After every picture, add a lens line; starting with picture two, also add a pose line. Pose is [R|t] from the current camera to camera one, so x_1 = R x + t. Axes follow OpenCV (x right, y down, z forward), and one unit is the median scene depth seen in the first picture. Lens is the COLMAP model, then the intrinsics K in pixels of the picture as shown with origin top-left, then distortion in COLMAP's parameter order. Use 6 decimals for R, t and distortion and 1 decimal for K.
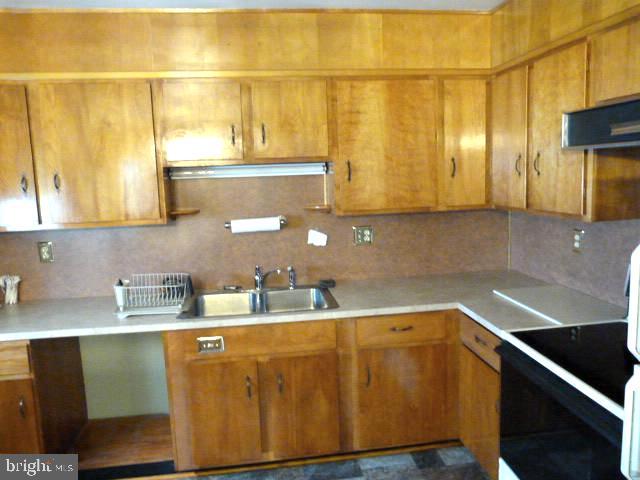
lens RADIAL K [[479.9, 0, 319.2], [0, 479.9, 238.2], [0, 0, 1]] dist [-0.041577, 0.020051]
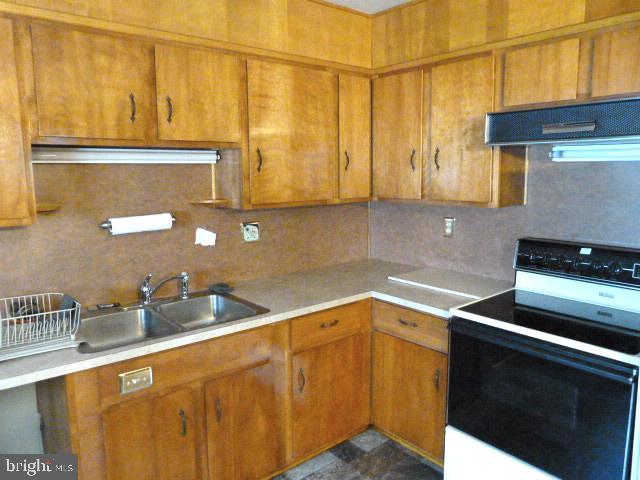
lens RADIAL K [[479.9, 0, 320.7], [0, 479.9, 238.1], [0, 0, 1]] dist [-0.041577, 0.020051]
pose [[0.839246, -0.048033, 0.541627, -0.347205], [0.052869, 0.998579, 0.006636, 0.007494], [-0.541176, 0.023067, 0.840593, 0.183614]]
